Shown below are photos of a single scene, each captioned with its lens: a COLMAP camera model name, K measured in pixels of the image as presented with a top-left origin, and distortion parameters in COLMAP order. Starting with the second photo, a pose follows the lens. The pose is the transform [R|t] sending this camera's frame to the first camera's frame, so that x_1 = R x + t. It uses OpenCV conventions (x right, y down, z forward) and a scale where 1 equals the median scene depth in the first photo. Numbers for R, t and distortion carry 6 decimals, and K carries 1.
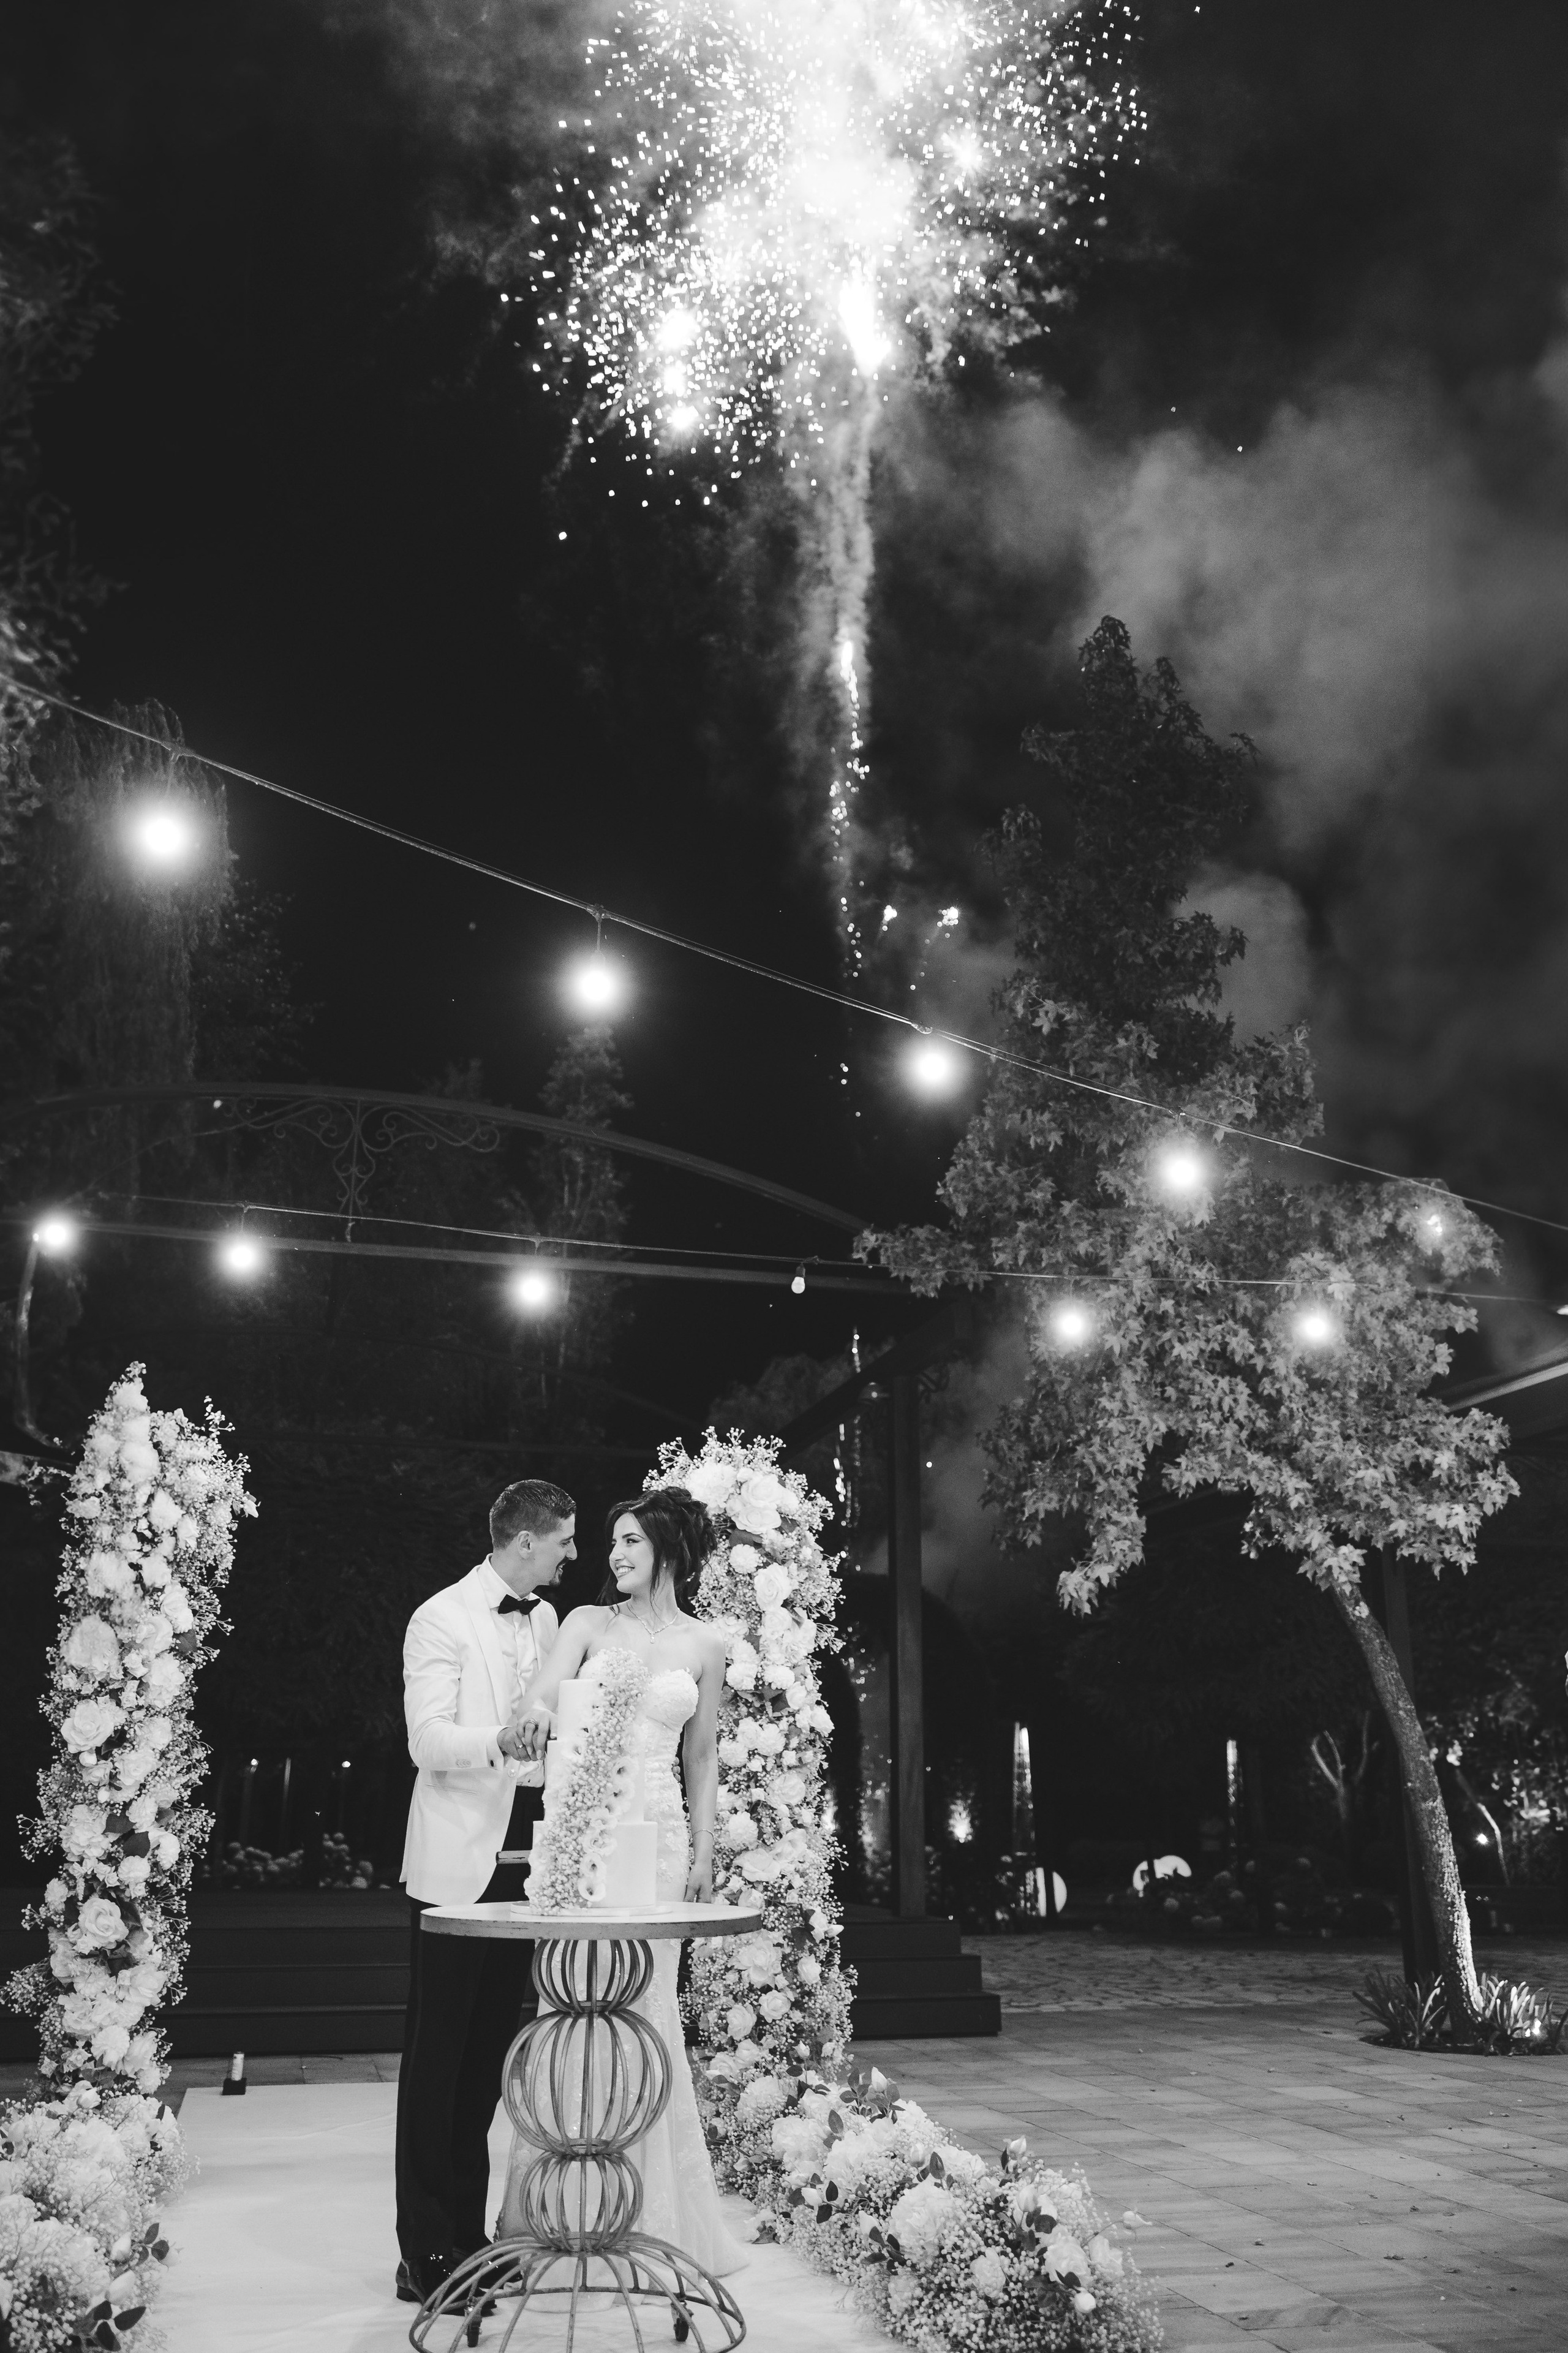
lens RADIAL K [[1852.6, 0, 774.5], [0, 1852.6, 1183.5], [0, 0, 1]] dist [-0.072151, 0.074408]
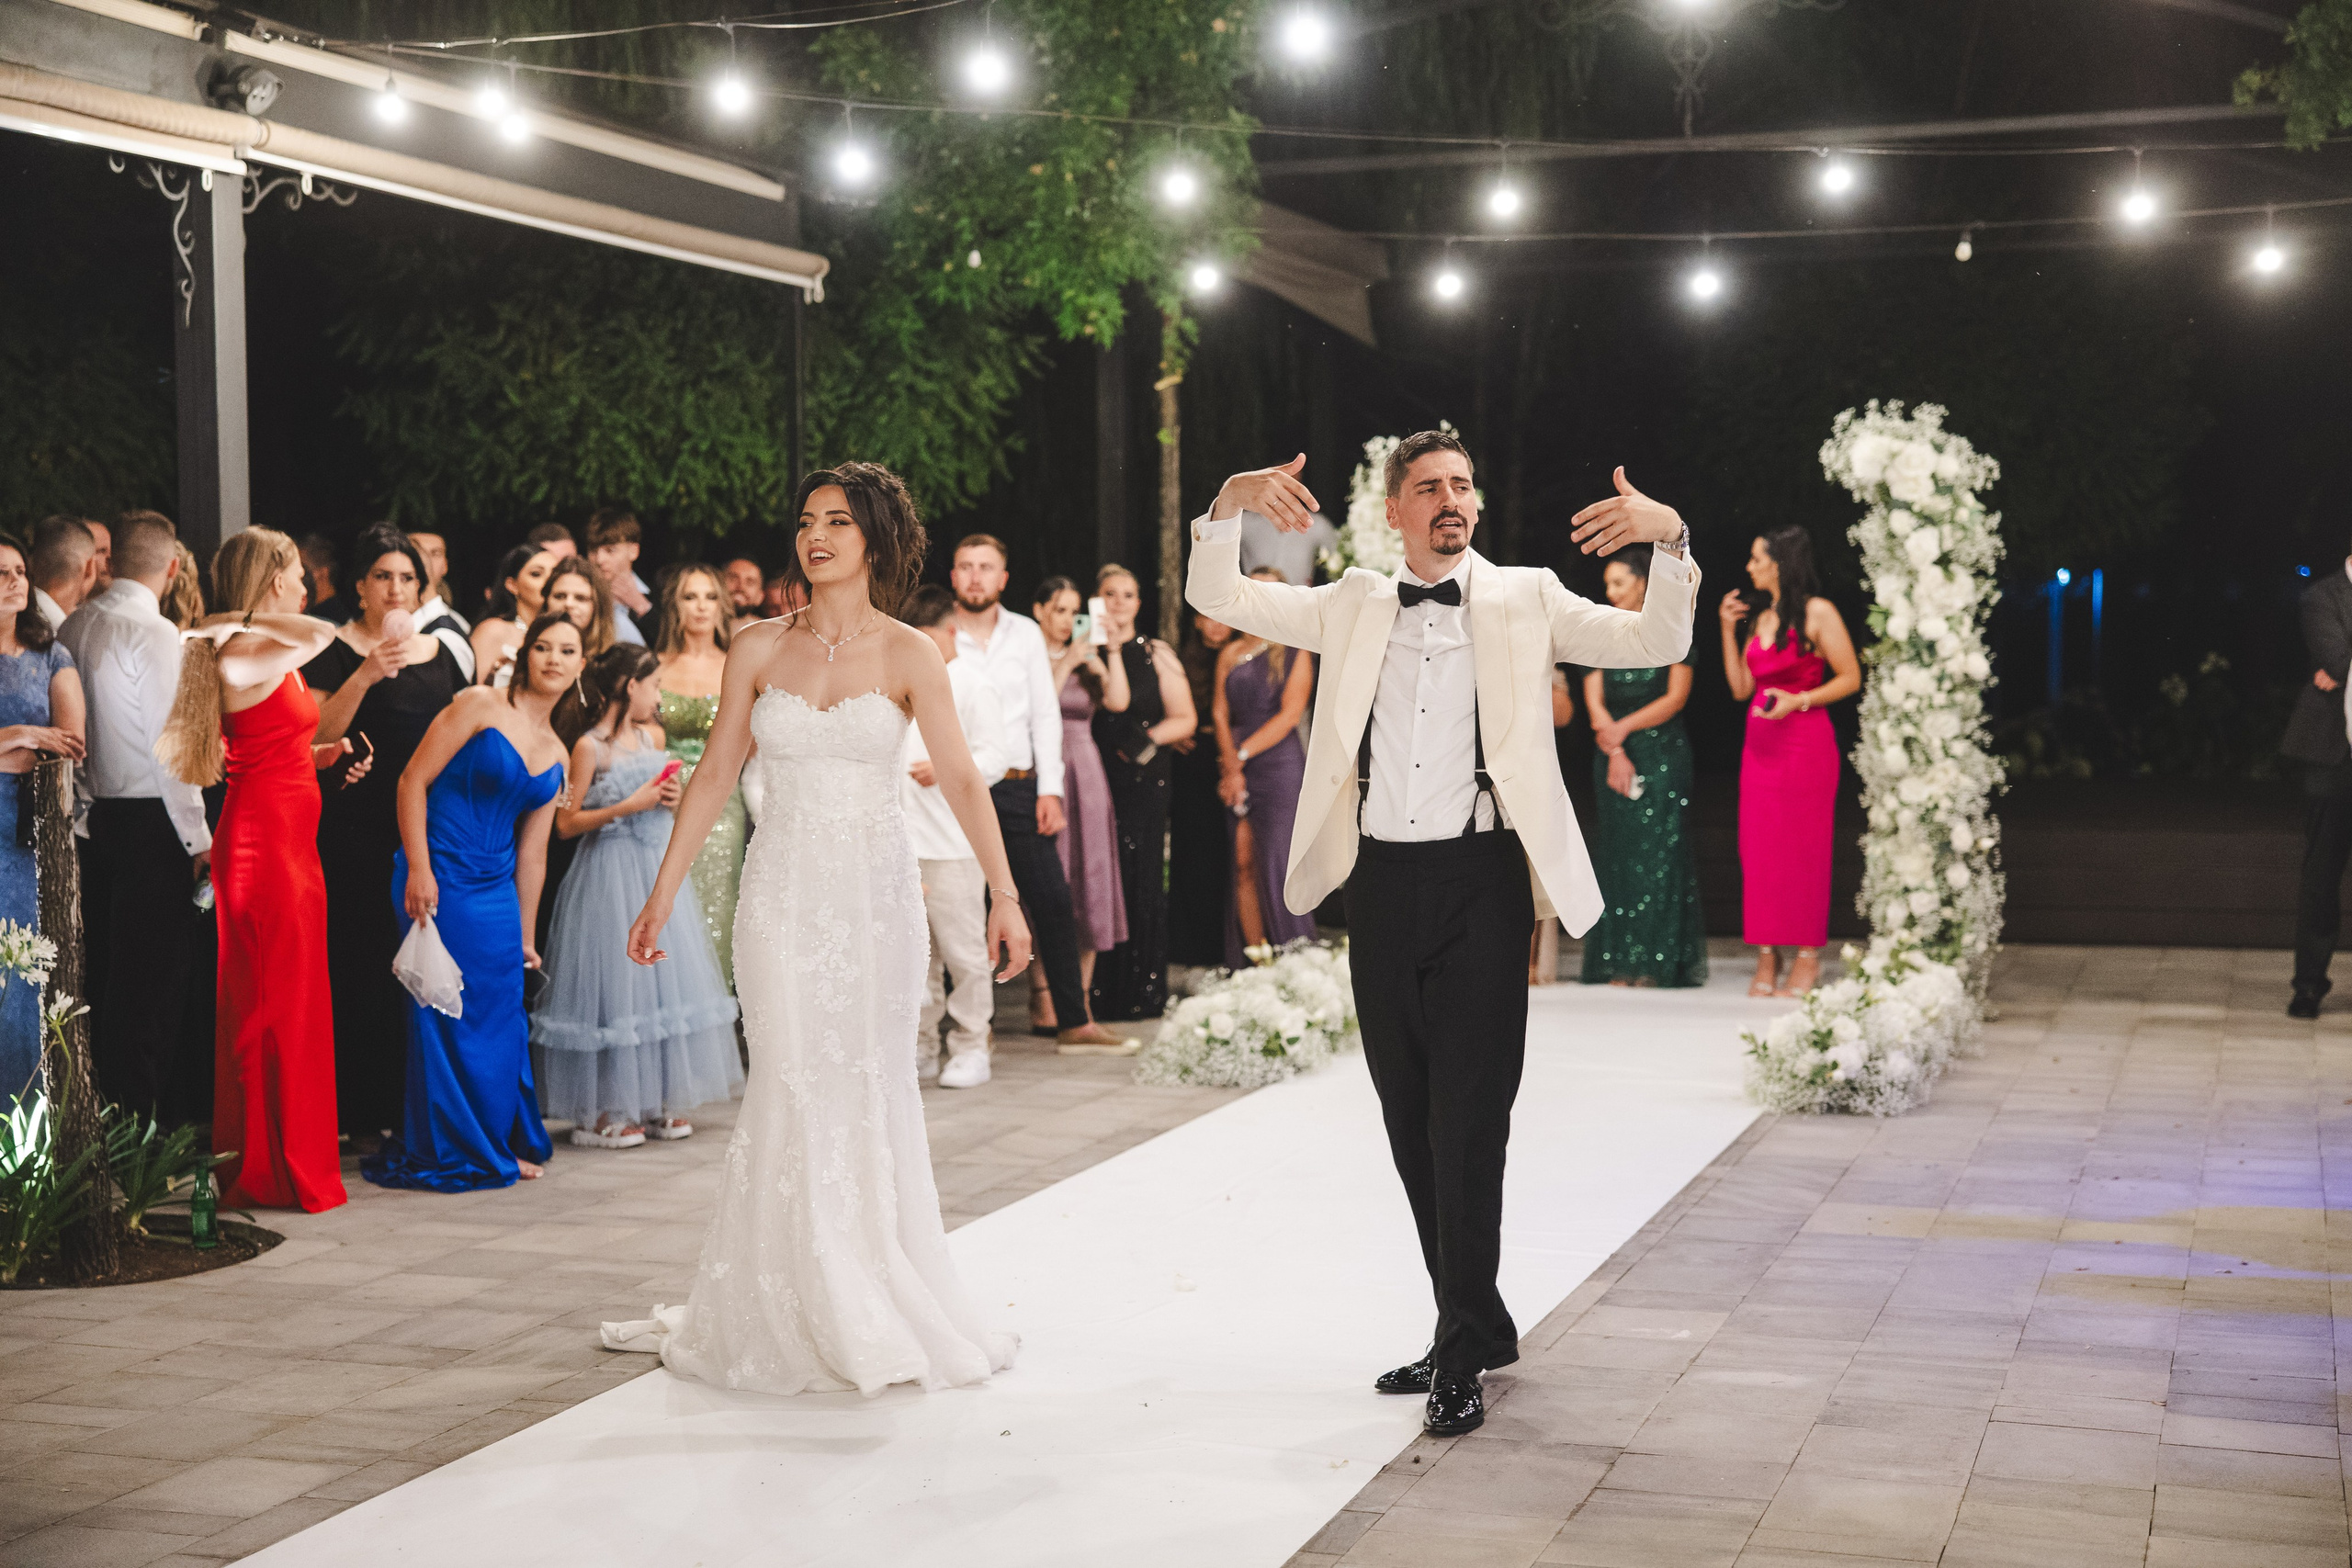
lens RADIAL K [[3231.9, 0, 1185.3], [0, 3231.9, 757.7], [0, 0, 1]] dist [0.034682, 0.000000]
pose [[0.835502, 0.015338, -0.549273, 0.705609], [0.184185, 0.933964, 0.306245, -0.342014], [0.517699, -0.357037, 0.777504, -0.781706]]
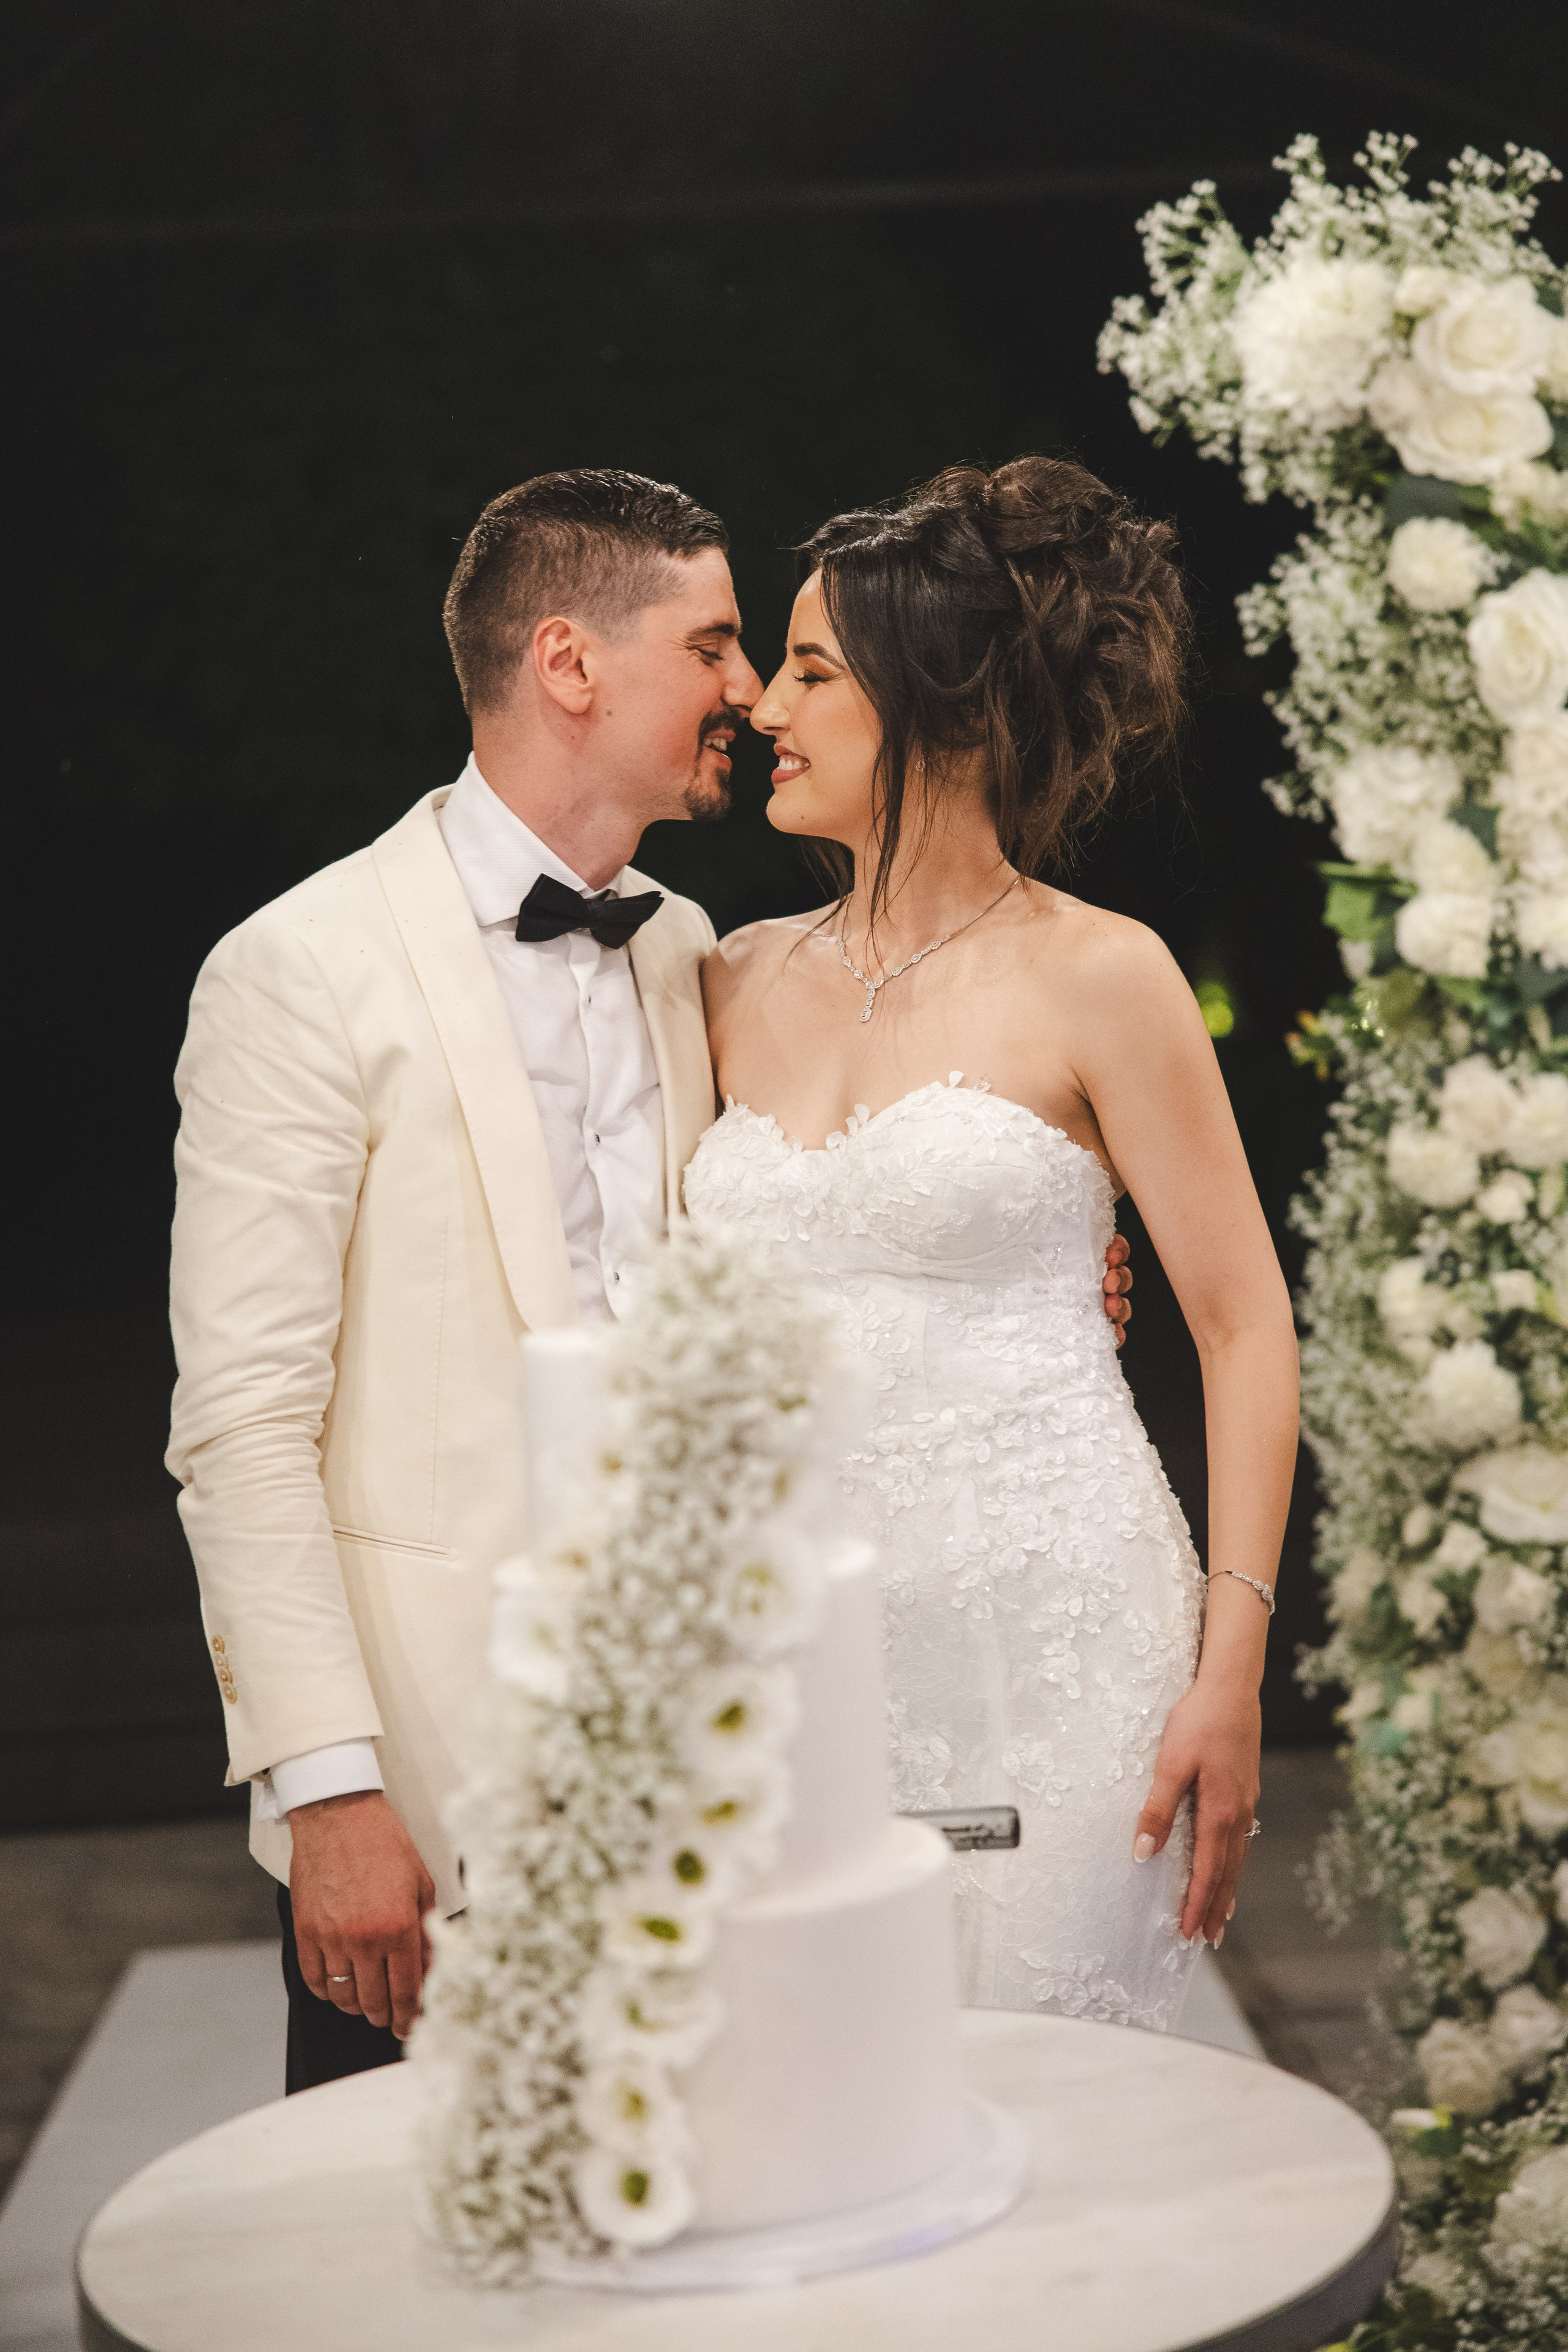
lens RADIAL K [[4200.7, 0, 734.0], [0, 4200.7, 1188.4], [0, 0, 1]] dist [0.089989, 0.000000]
pose [[0.970964, -0.045142, -0.234929, 0.032150], [0.130792, 0.922439, 0.363318, 0.027186], [0.200307, -0.383495, 0.901559, 0.304716]]
